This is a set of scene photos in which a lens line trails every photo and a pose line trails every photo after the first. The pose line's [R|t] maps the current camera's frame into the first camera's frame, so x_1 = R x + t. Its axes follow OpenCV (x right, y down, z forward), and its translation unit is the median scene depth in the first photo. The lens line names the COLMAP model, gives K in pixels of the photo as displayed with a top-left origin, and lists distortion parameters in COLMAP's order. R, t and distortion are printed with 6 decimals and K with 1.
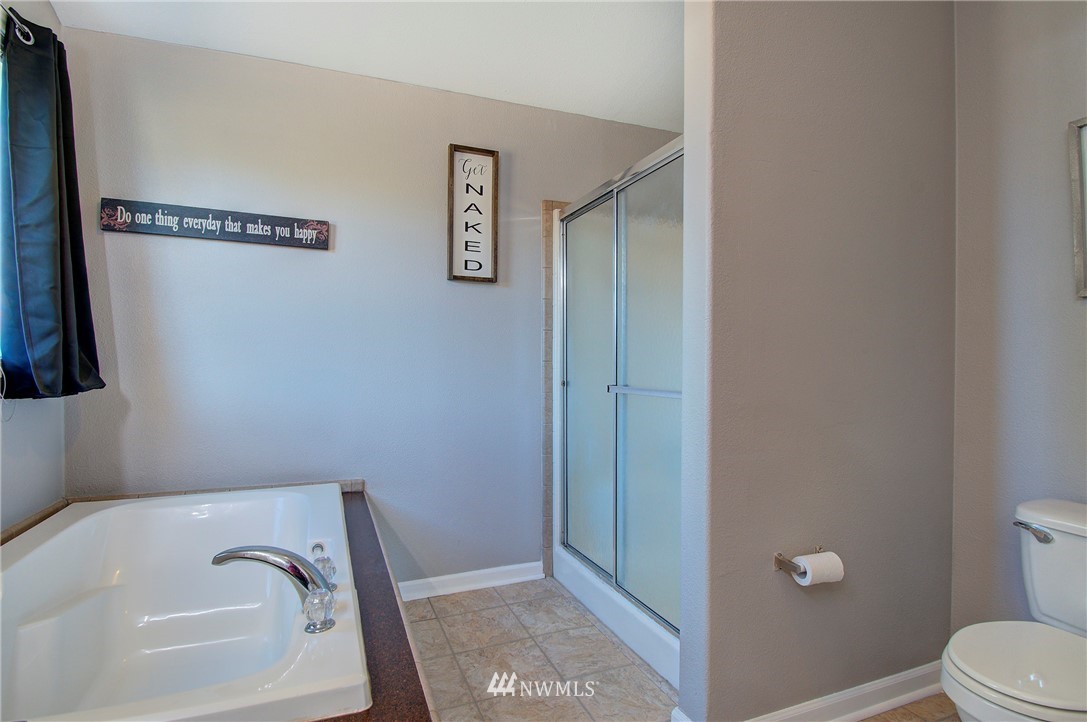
lens RADIAL K [[562.2, 0, 549.3], [0, 562.2, 365.0], [0, 0, 1]] dist [-0.011930, -0.006478]
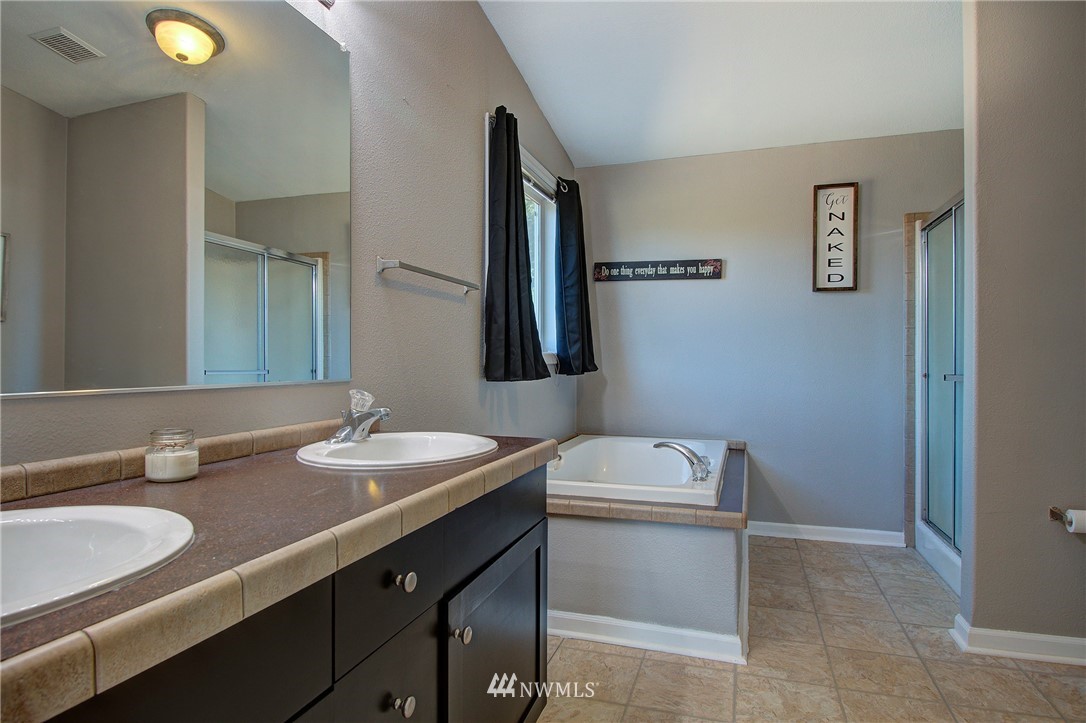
lens RADIAL K [[638.8, 0, 542.6], [0, 638.8, 363.3], [0, 0, 1]] dist [-0.000193, -0.004991]
pose [[0.769854, 0.002441, -0.638215, 0.288887], [-0.005372, 0.999982, -0.002655, 0.018719], [0.638197, 0.005472, 0.769854, -0.533631]]
